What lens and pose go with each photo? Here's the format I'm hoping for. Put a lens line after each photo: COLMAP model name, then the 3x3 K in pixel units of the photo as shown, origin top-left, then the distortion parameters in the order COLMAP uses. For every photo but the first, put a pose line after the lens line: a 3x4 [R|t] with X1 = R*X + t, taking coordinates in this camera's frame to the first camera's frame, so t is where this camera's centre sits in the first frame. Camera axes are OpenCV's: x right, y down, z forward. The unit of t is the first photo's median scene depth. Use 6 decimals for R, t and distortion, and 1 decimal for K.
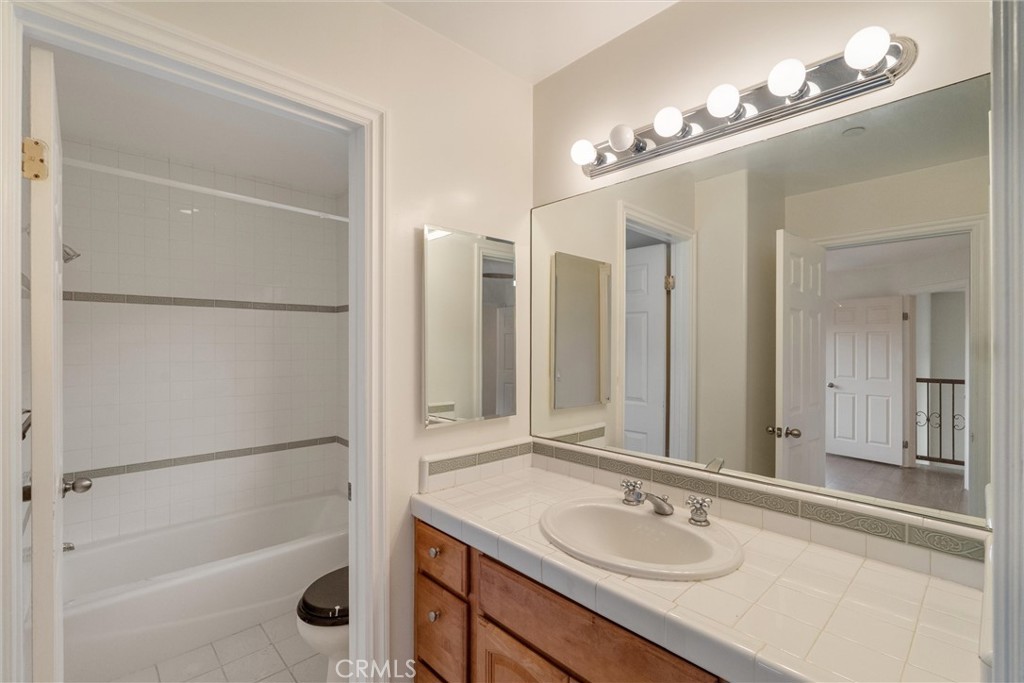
lens RADIAL K [[453.0, 0, 510.5], [0, 453.0, 343.2], [0, 0, 1]] dist [-0.005359, 0.001177]
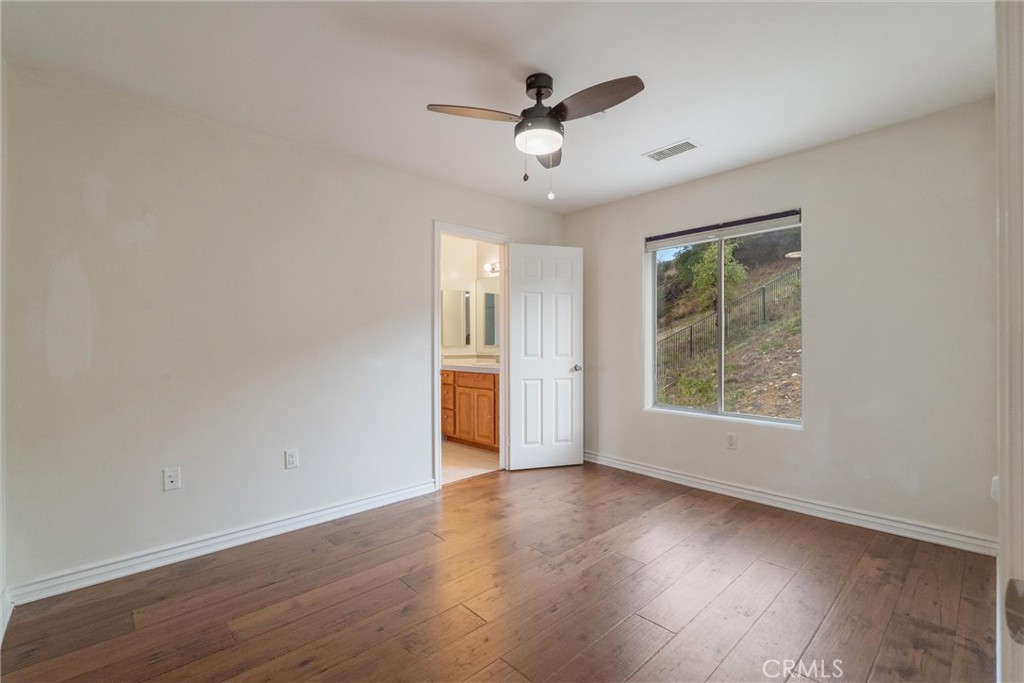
lens RADIAL K [[453.0, 0, 510.2], [0, 453.0, 341.9], [0, 0, 1]] dist [-0.005359, 0.001177]
pose [[0.999862, 0.001238, -0.016555, 0.435004], [-0.001181, 0.999993, 0.003452, 0.158831], [0.016559, -0.003432, 0.999857, -2.805585]]
